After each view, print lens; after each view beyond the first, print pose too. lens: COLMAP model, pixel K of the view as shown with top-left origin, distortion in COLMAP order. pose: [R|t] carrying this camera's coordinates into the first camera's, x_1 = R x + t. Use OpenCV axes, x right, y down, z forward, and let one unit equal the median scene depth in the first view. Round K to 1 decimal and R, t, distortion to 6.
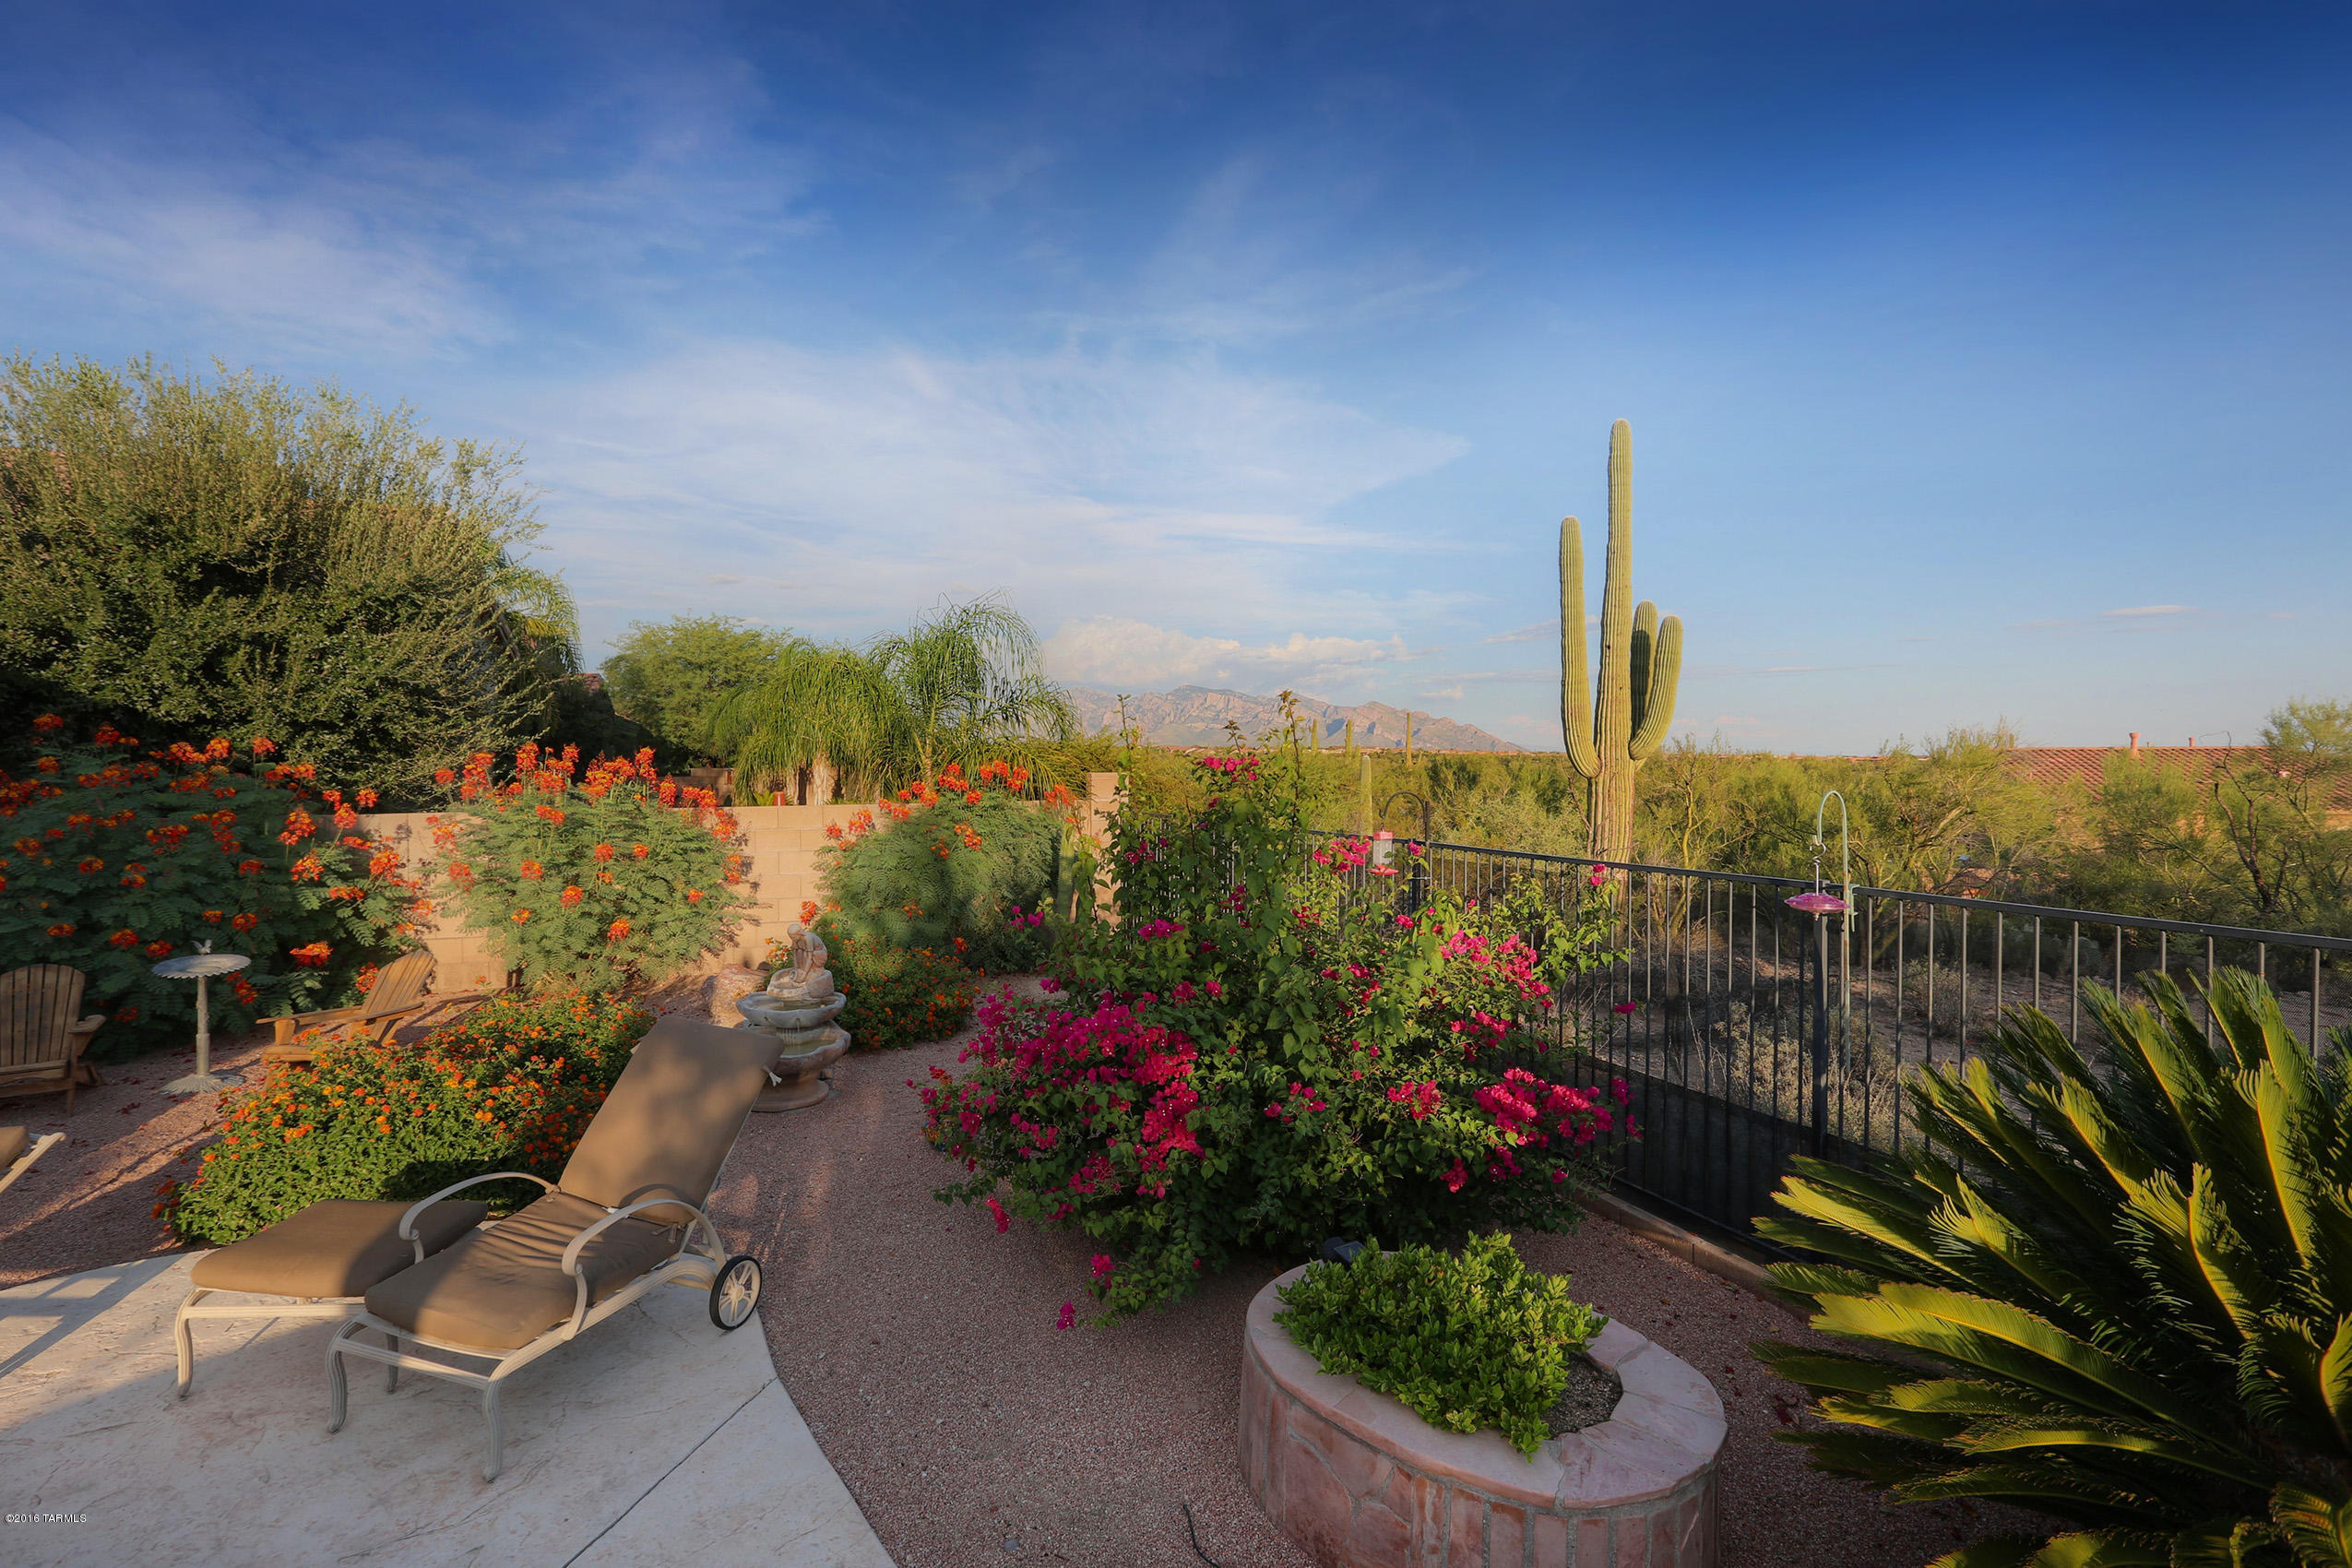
lens RADIAL K [[1007.2, 0, 1165.9], [0, 1007.2, 761.3], [0, 0, 1]] dist [-0.057414, 0.020482]
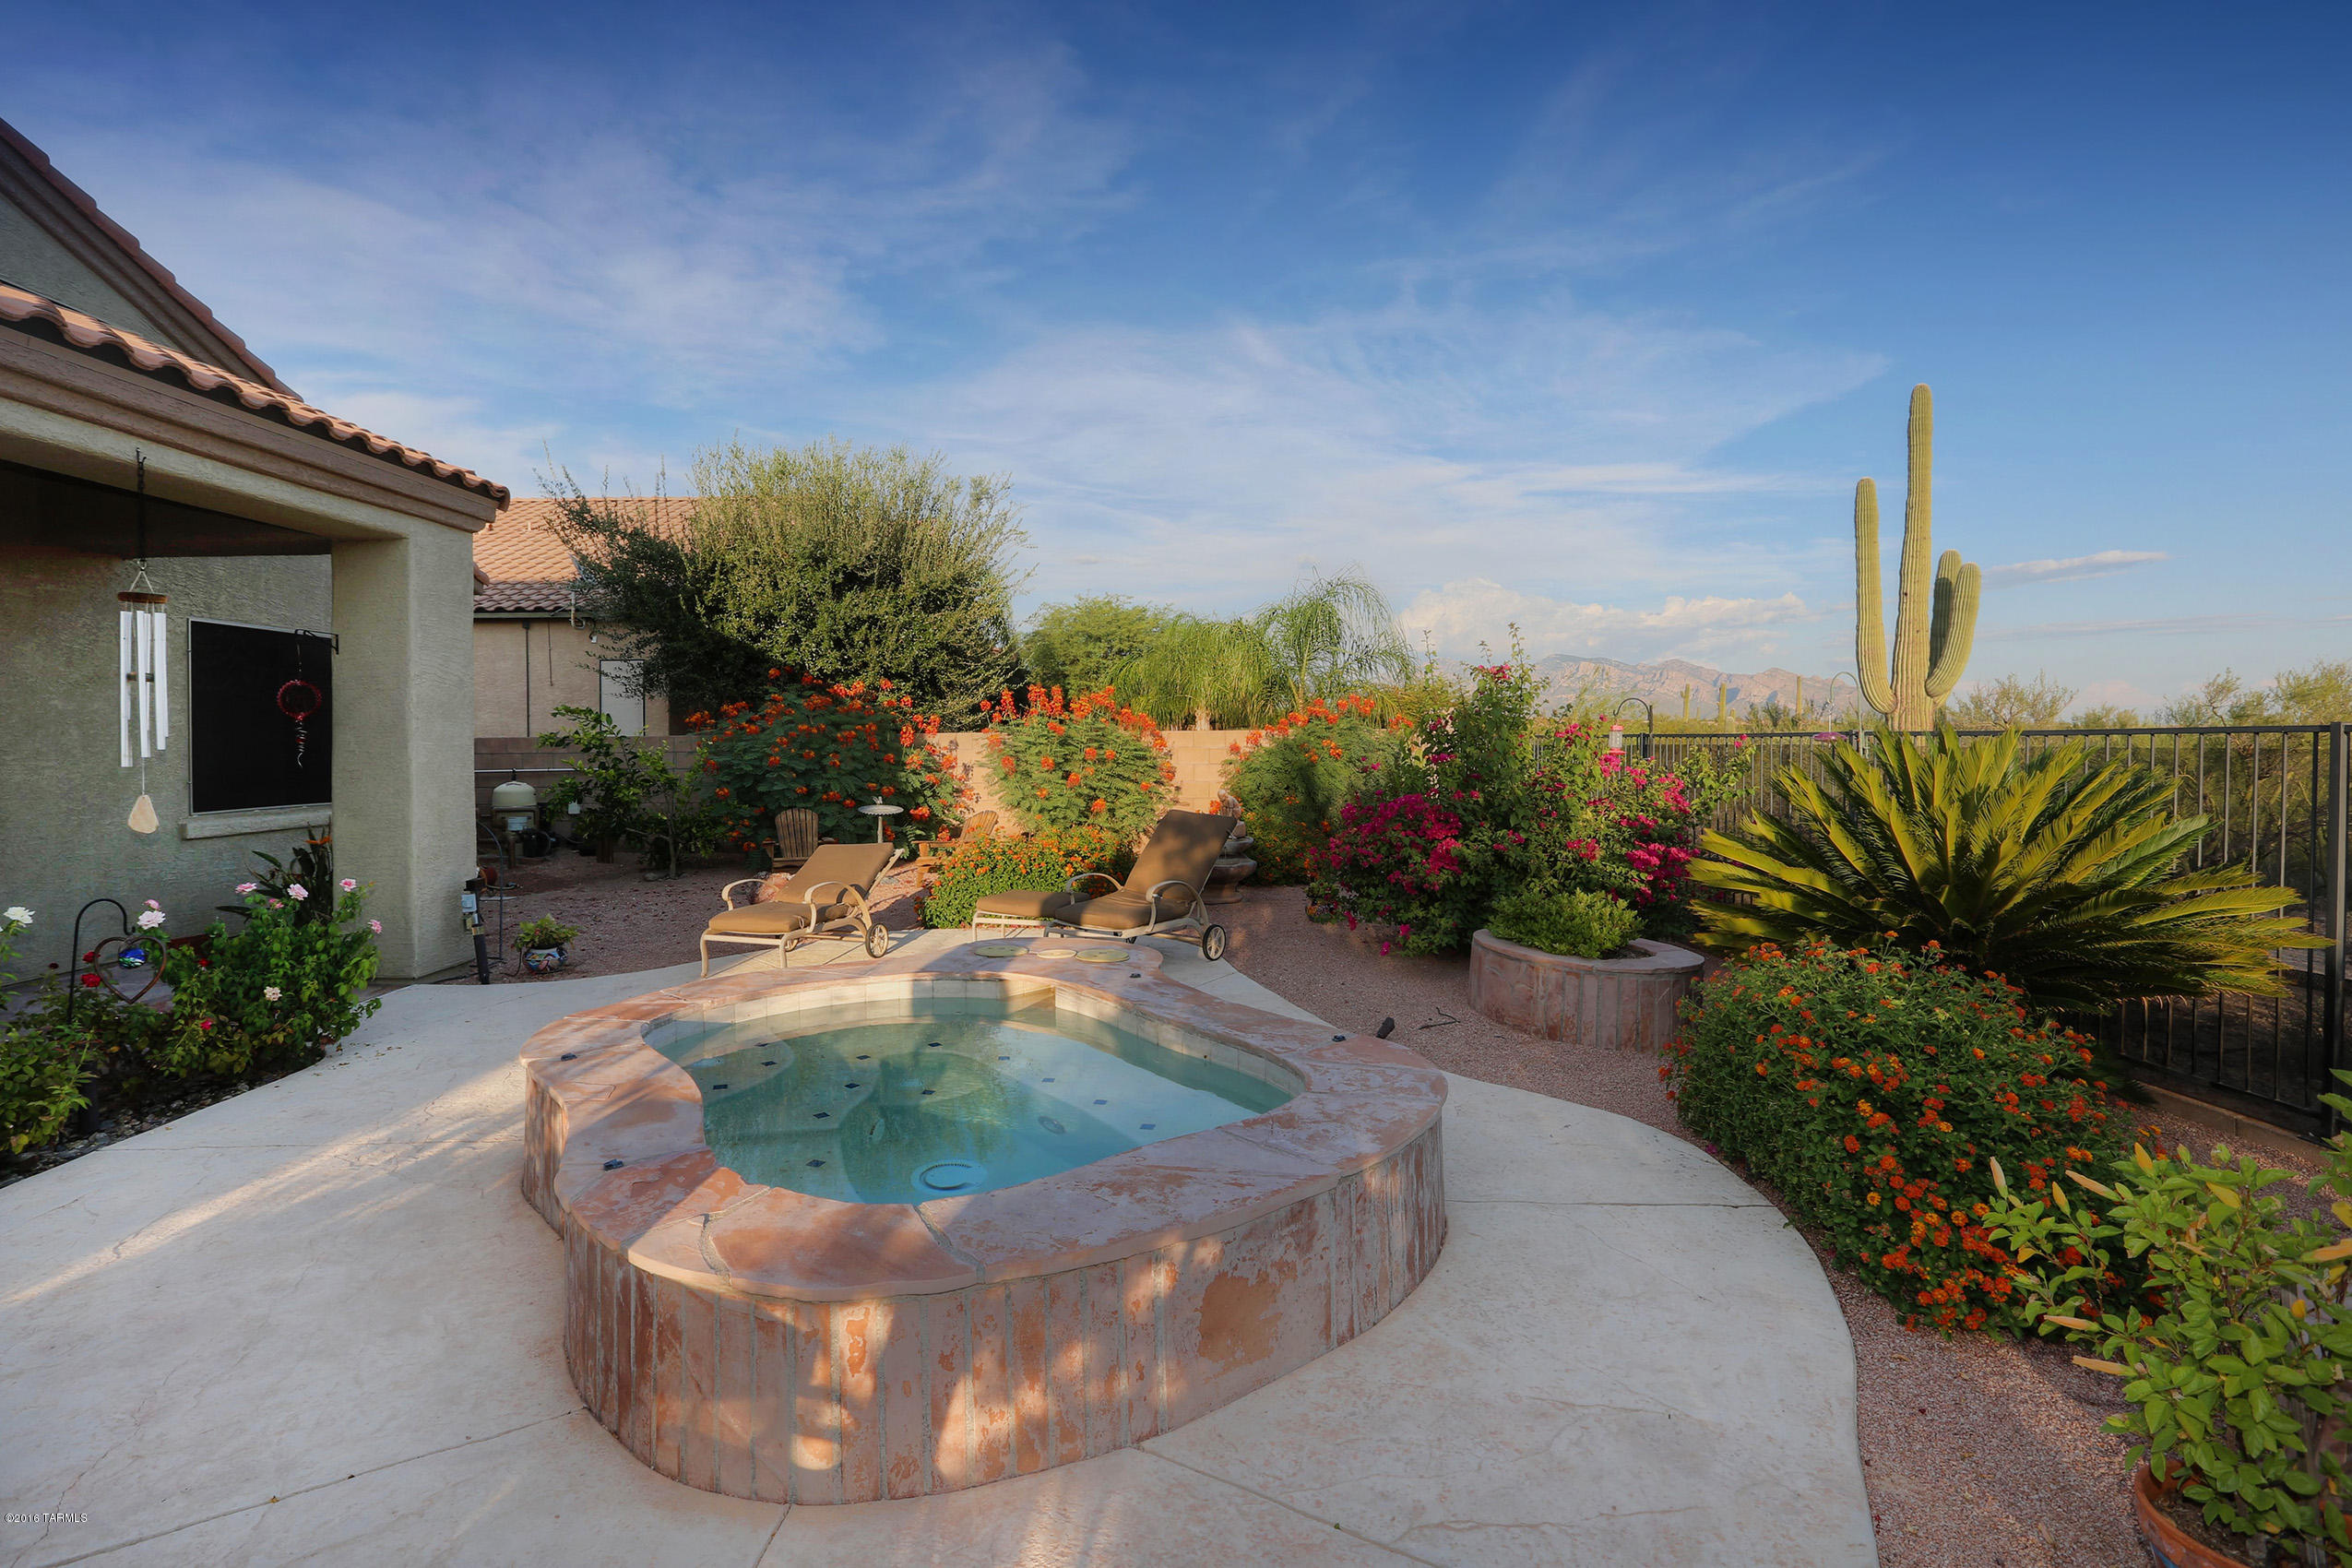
lens RADIAL K [[1007.2, 0, 1165.9], [0, 1007.2, 761.3], [0, 0, 1]] dist [-0.057414, 0.020482]
pose [[0.939403, 0.017652, -0.342359, 0.052515], [-0.007826, 0.999517, 0.030060, 0.045241], [0.342725, -0.025560, 0.939088, -0.316874]]
